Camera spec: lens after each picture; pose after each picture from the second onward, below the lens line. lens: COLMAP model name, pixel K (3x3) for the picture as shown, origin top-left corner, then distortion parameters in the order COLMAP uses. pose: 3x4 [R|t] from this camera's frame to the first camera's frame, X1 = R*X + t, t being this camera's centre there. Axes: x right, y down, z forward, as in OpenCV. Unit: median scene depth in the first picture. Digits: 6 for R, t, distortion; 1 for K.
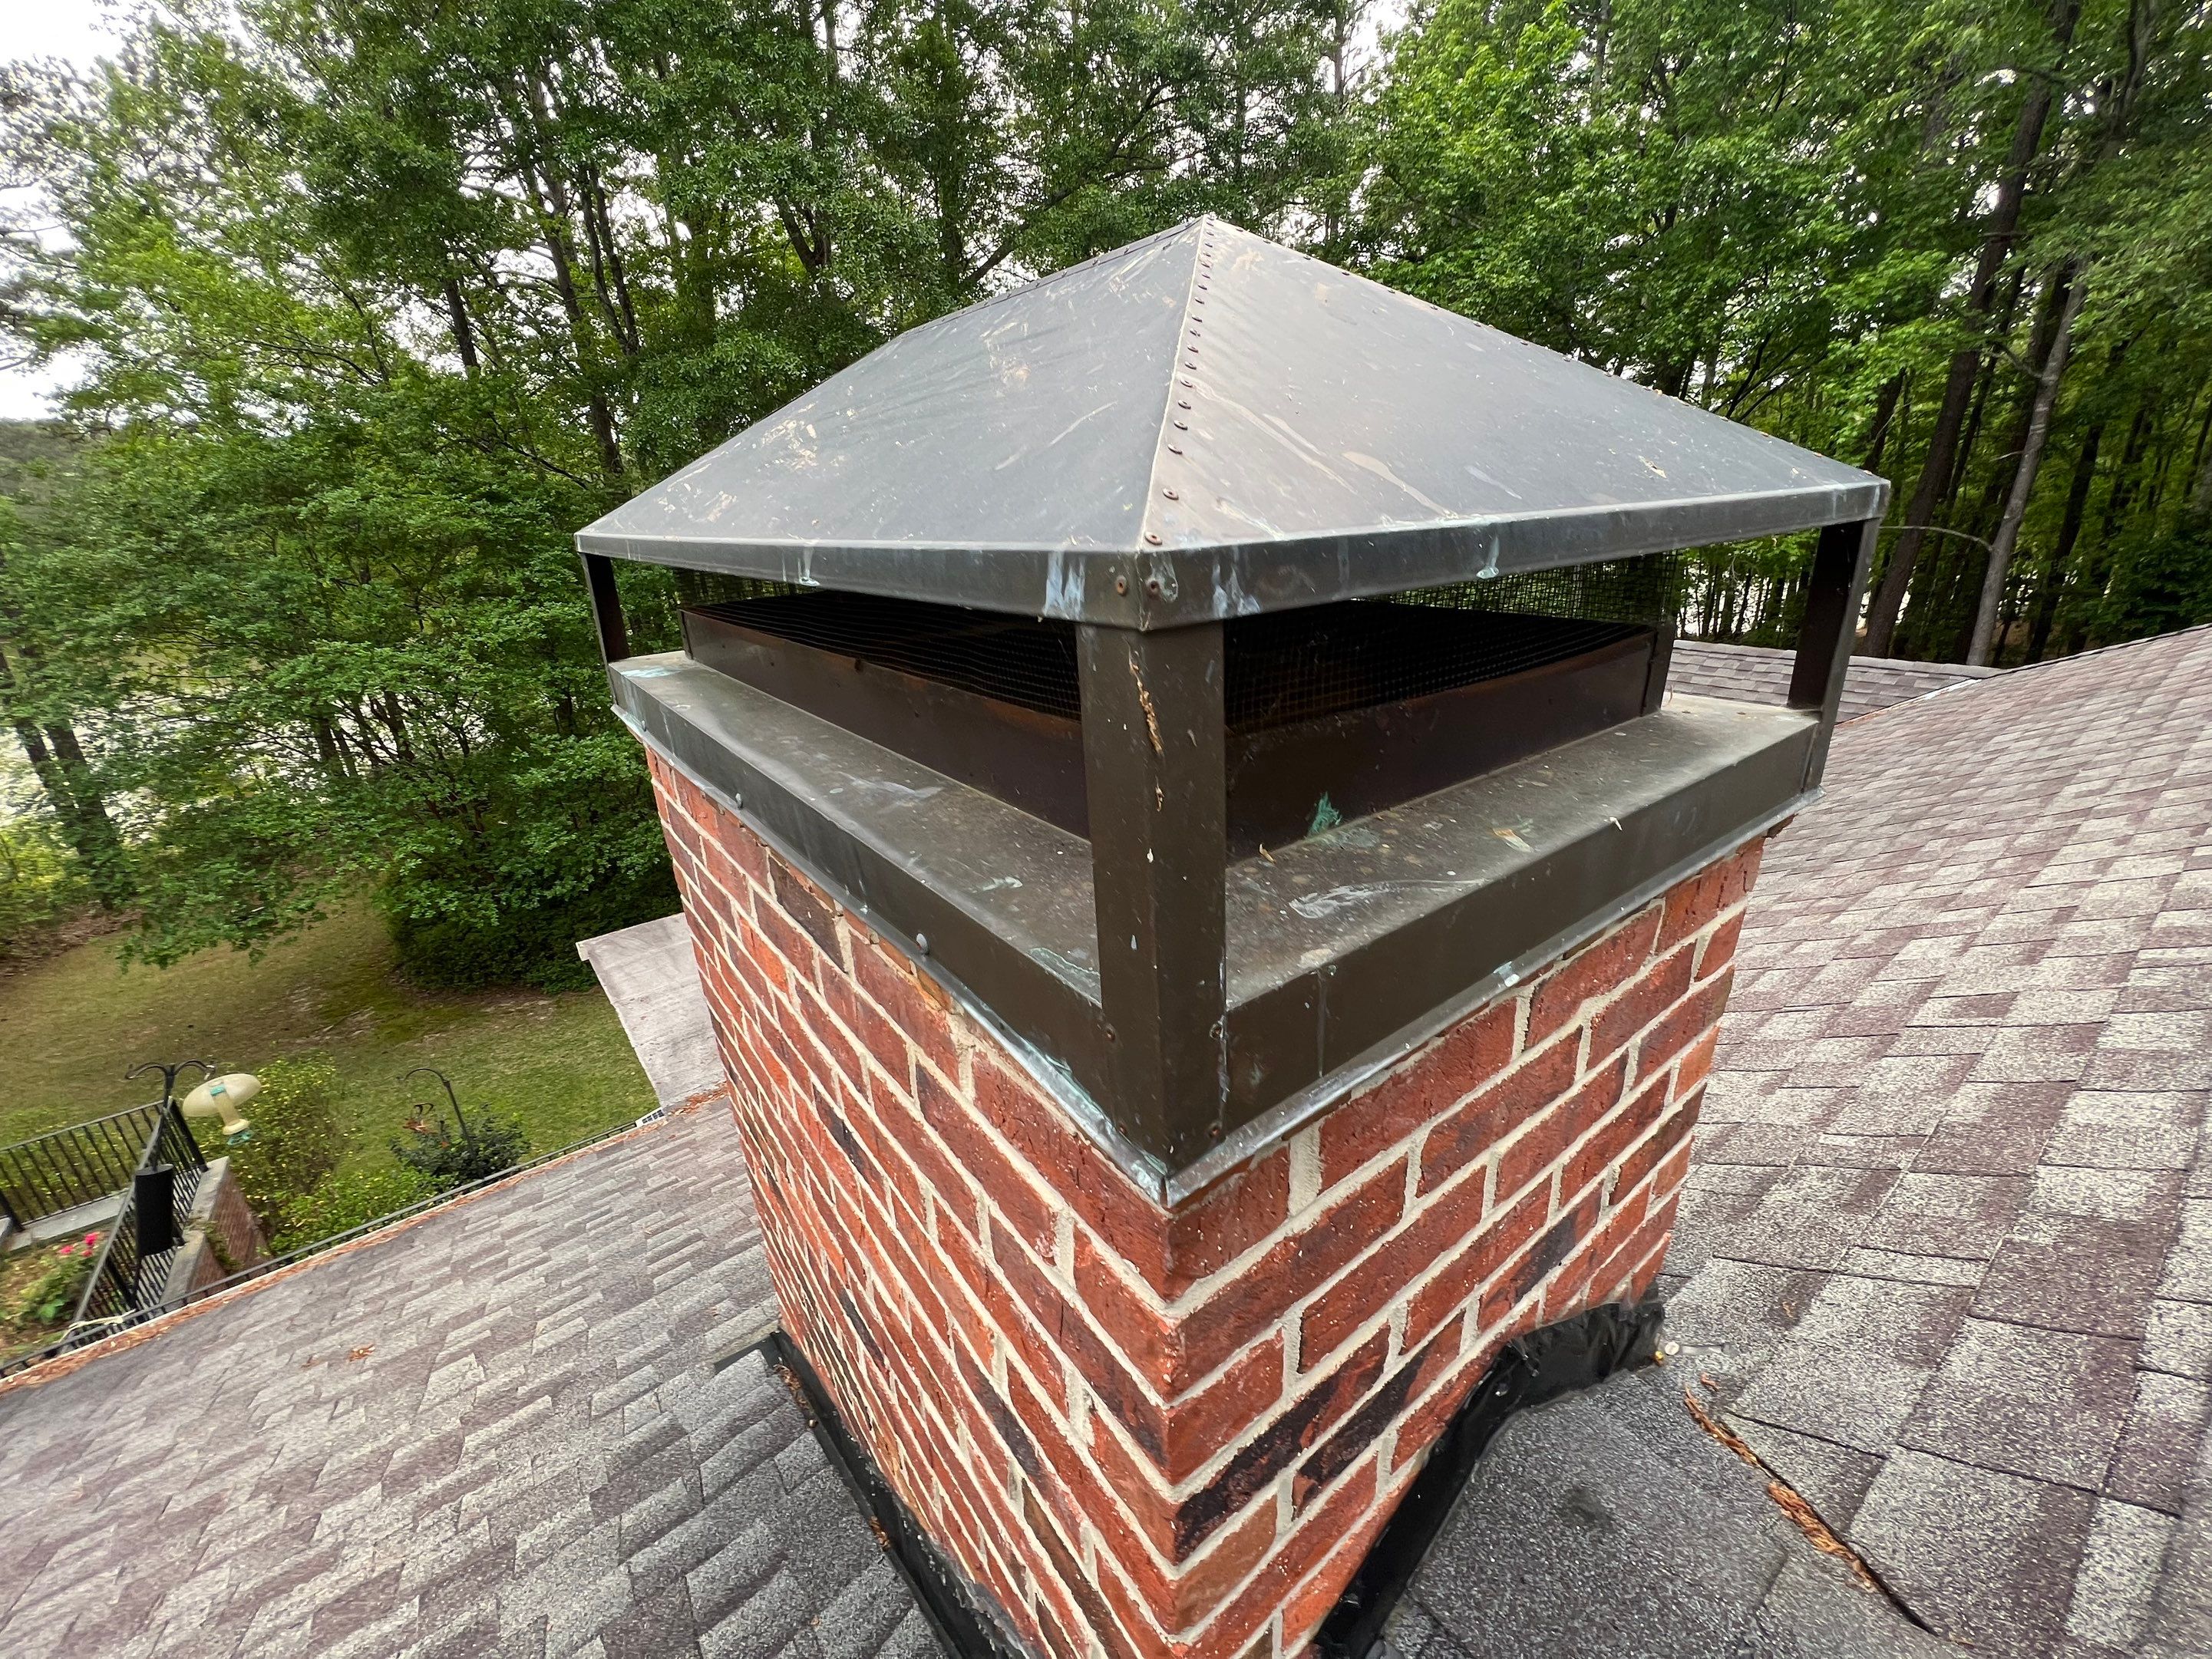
lens RADIAL K [[889.0, 0, 1102.3], [0, 889.0, 827.8], [0, 0, 1]] dist [-0.000337, -0.000488]
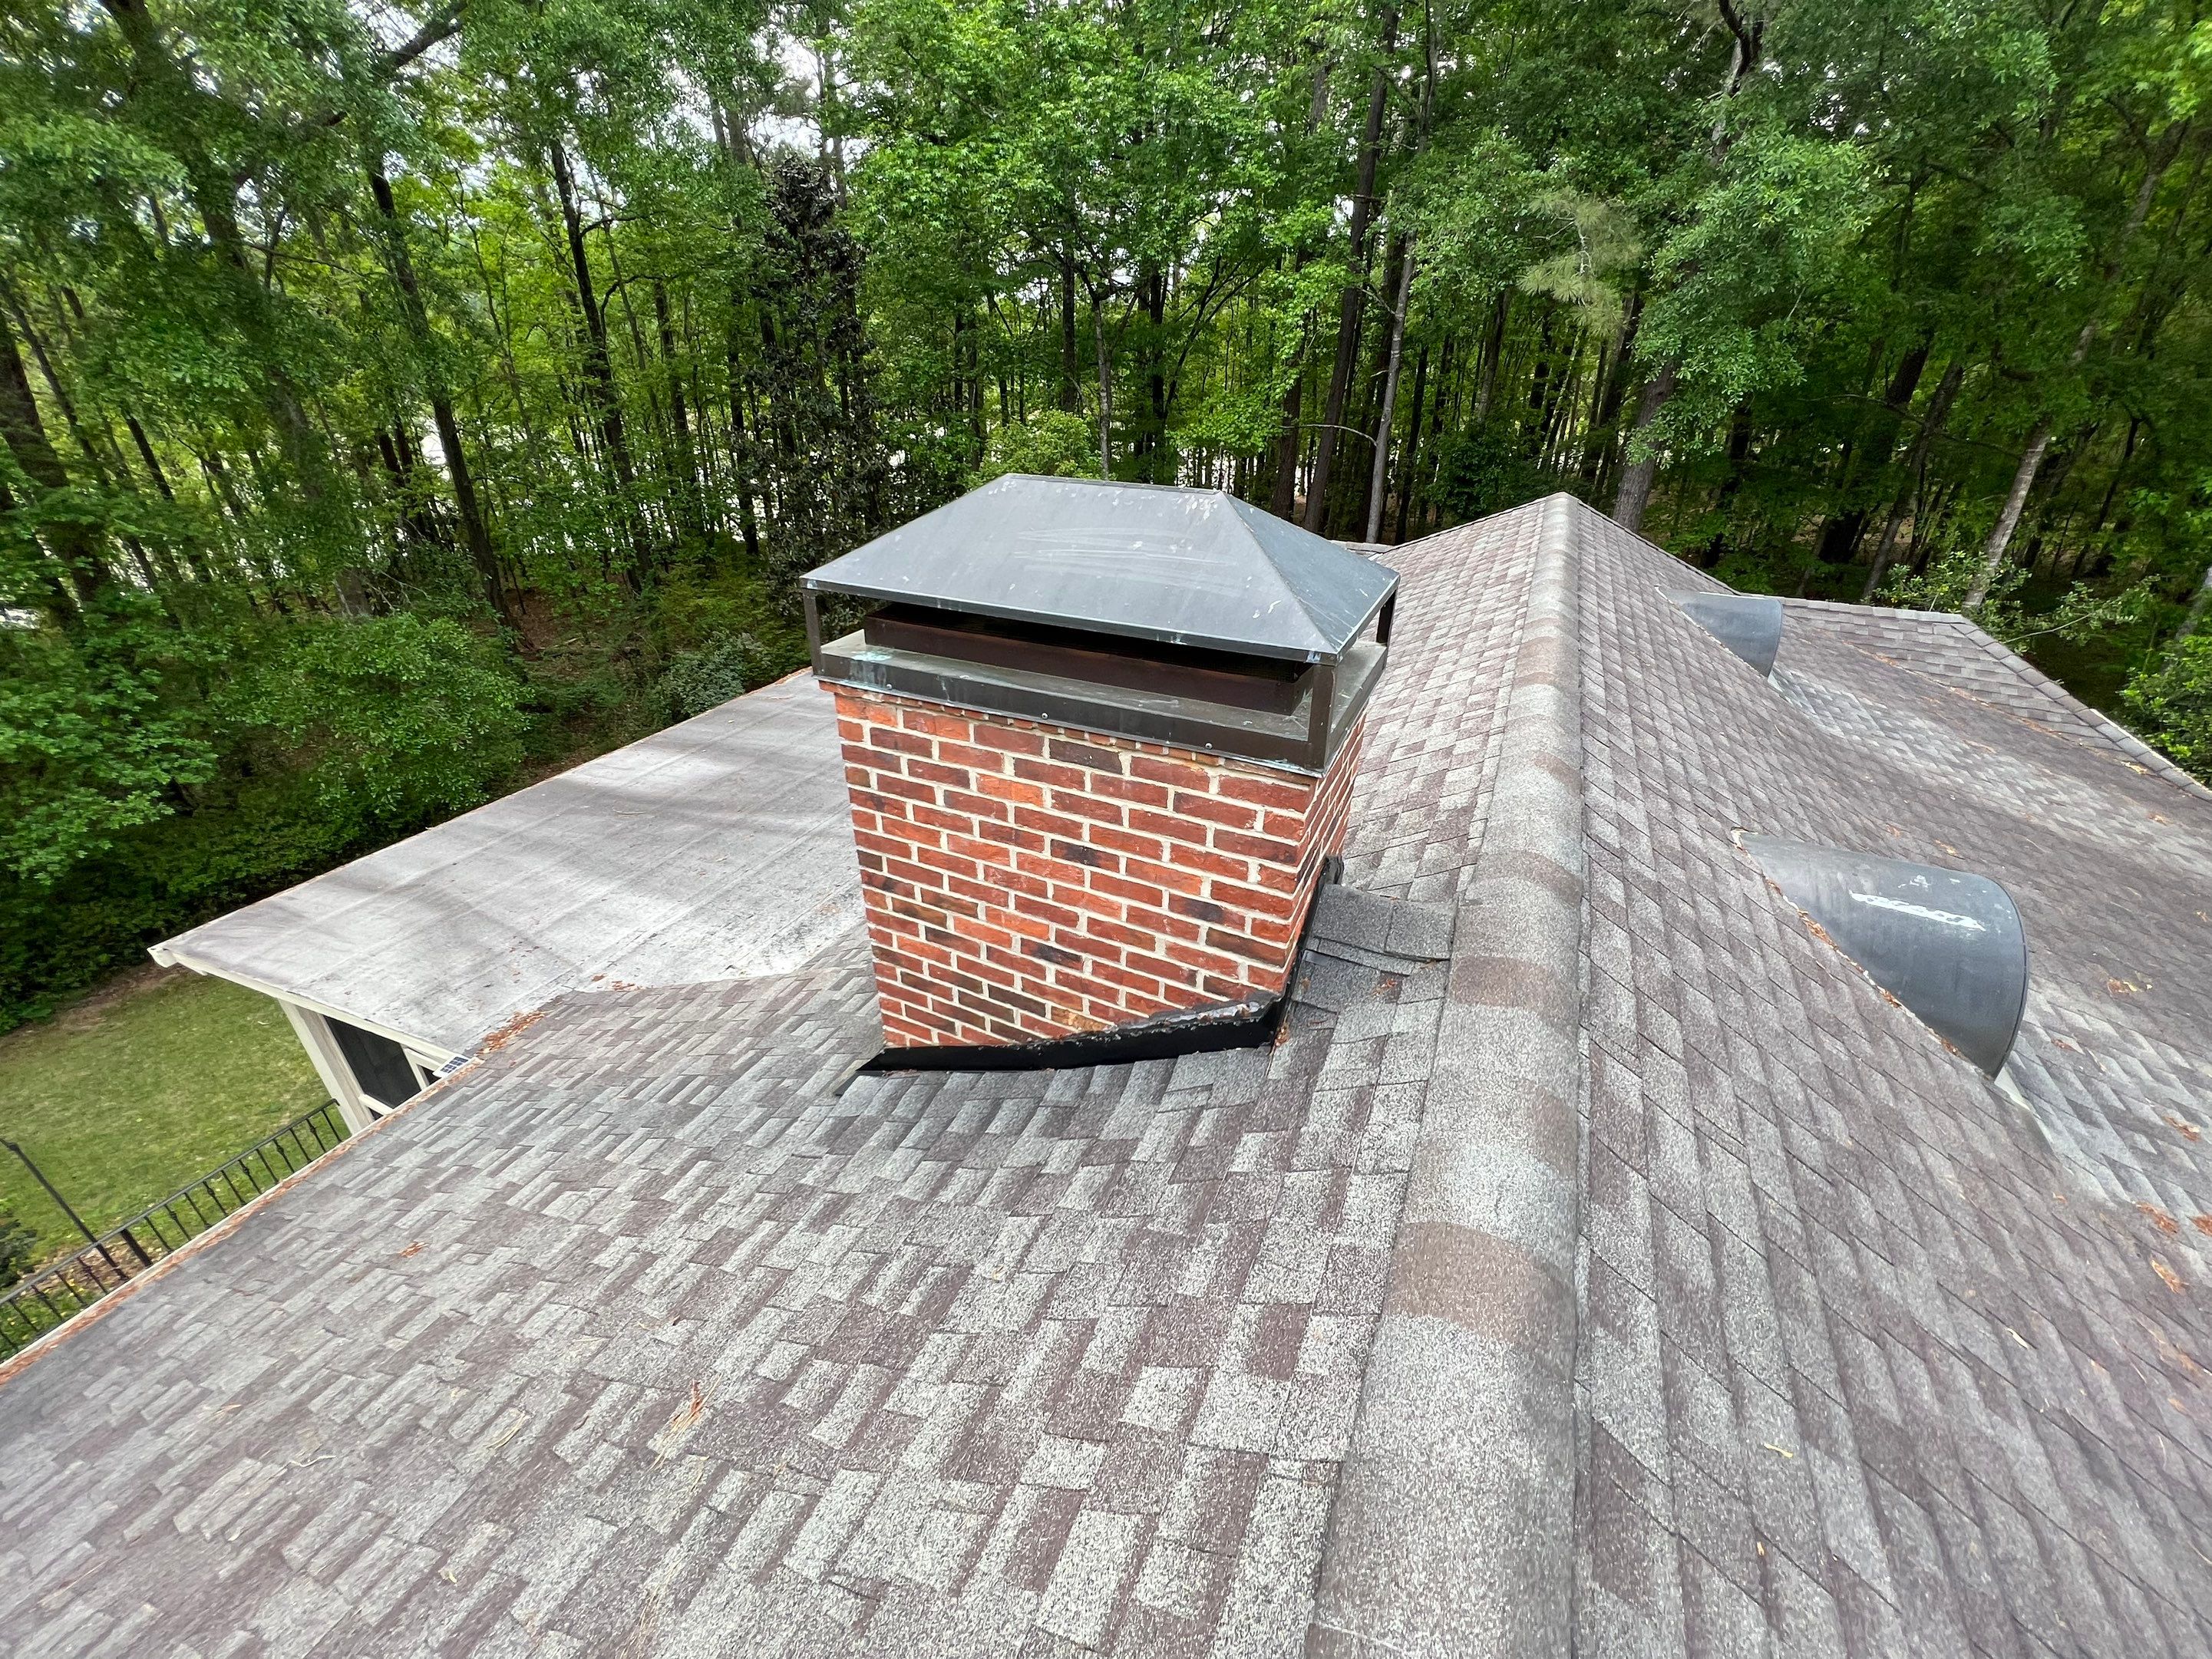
lens RADIAL K [[889.0, 0, 1100.9], [0, 889.0, 821.9], [0, 0, 1]] dist [-0.000337, -0.000488]
pose [[0.880935, -0.175104, 0.439650, -1.049508], [0.117430, 0.980854, 0.155358, -0.080525], [-0.458437, -0.085232, 0.884631, -0.919159]]
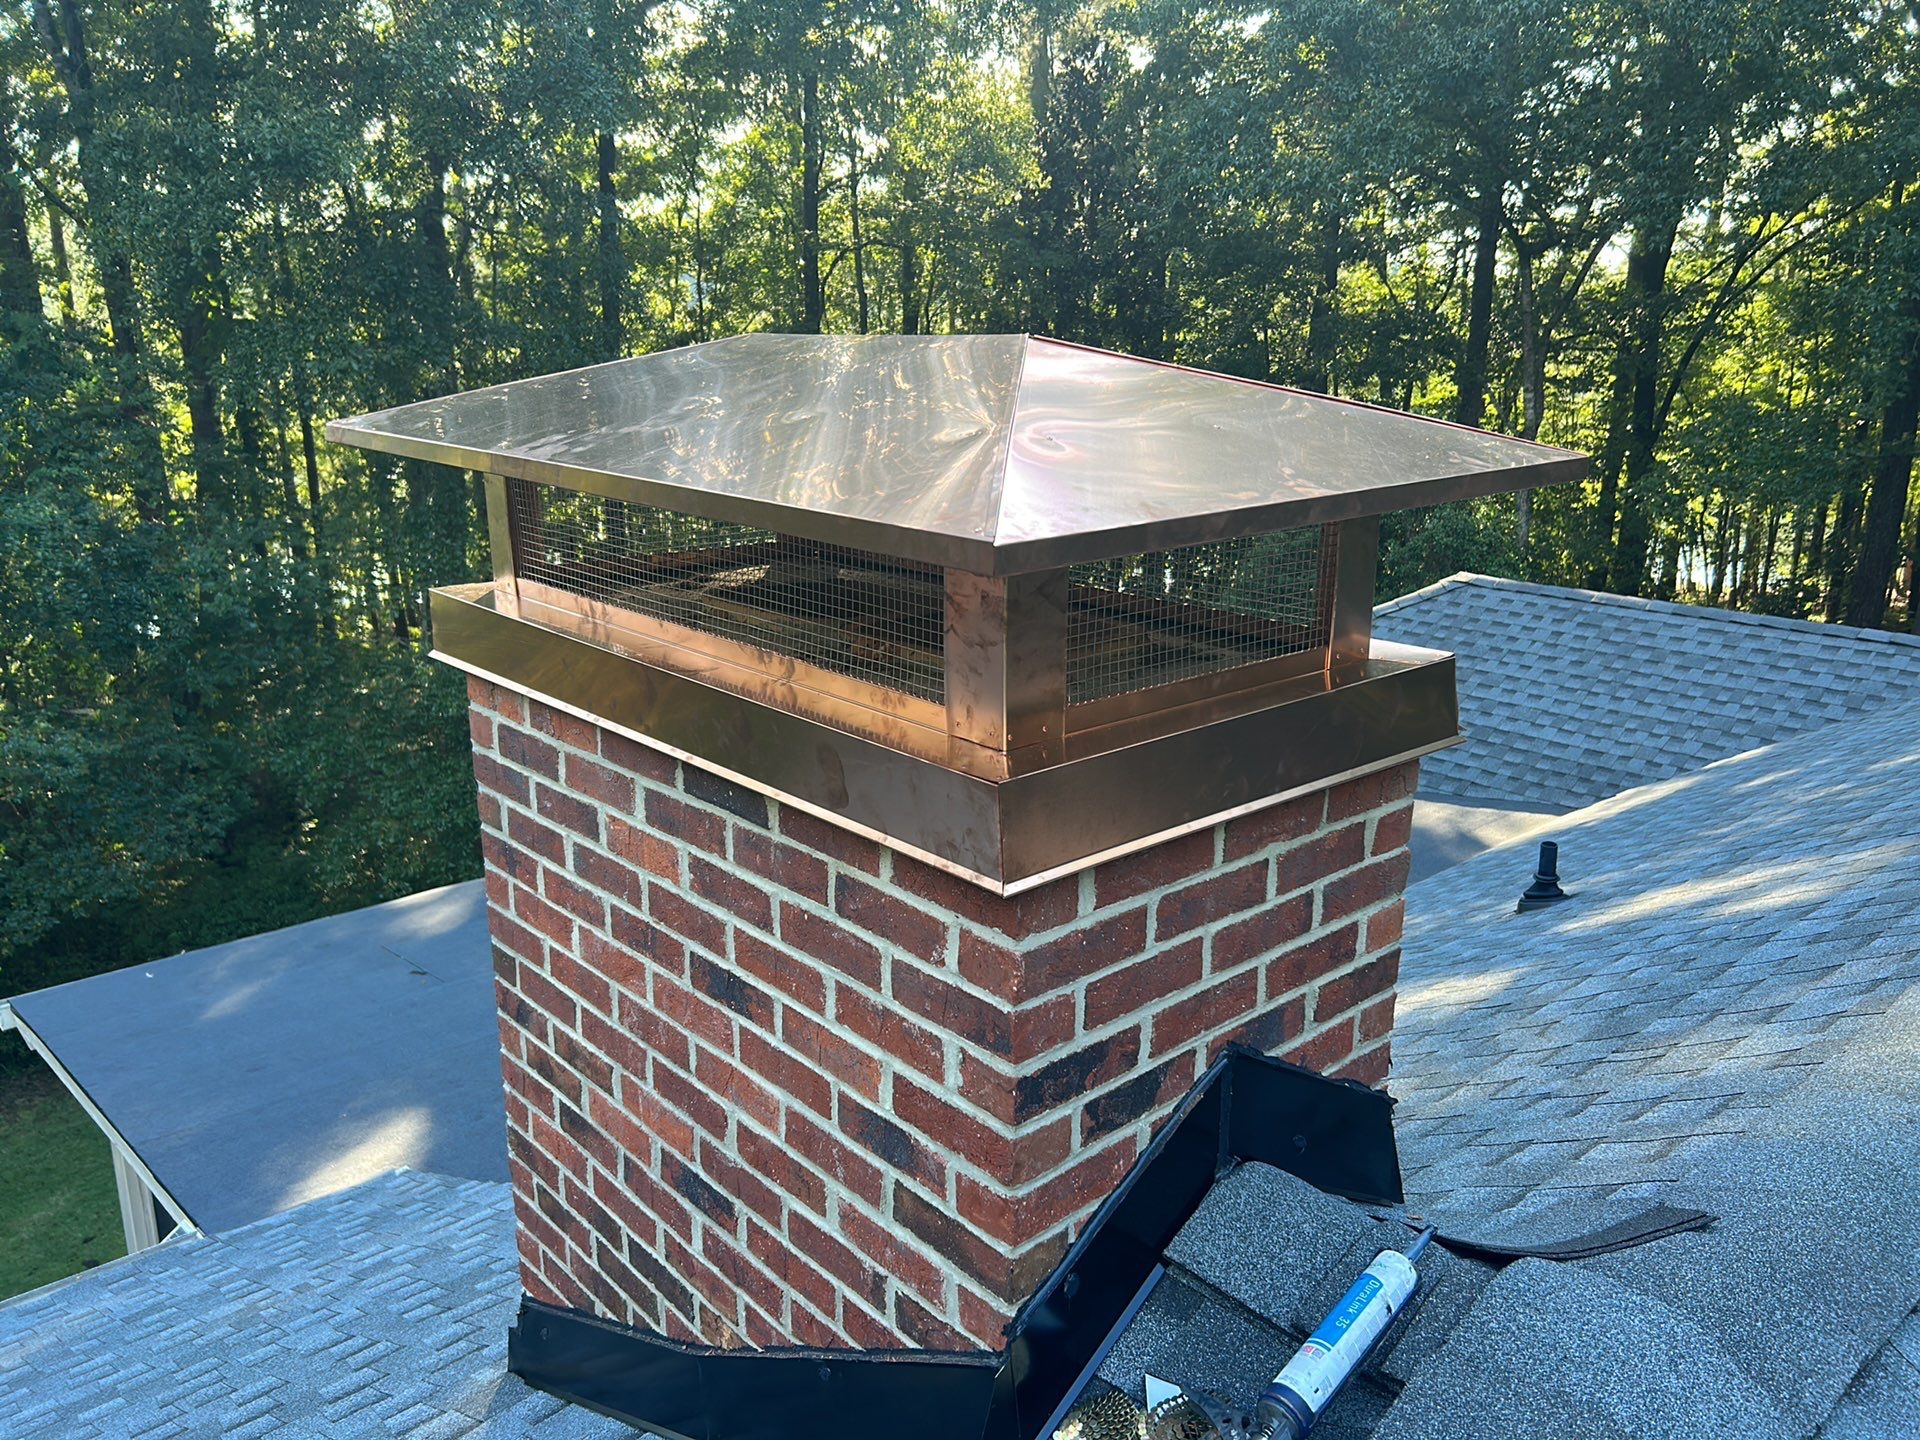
lens RADIAL K [[1433.8, 0, 962.0], [0, 1433.8, 712.6], [0, 0, 1]] dist [0.030931, -0.004100]
pose [[0.993714, 0.028463, 0.108266, -0.159365], [-0.016676, 0.993983, -0.108256, 0.149382], [-0.110696, 0.105770, 0.988210, -0.855541]]
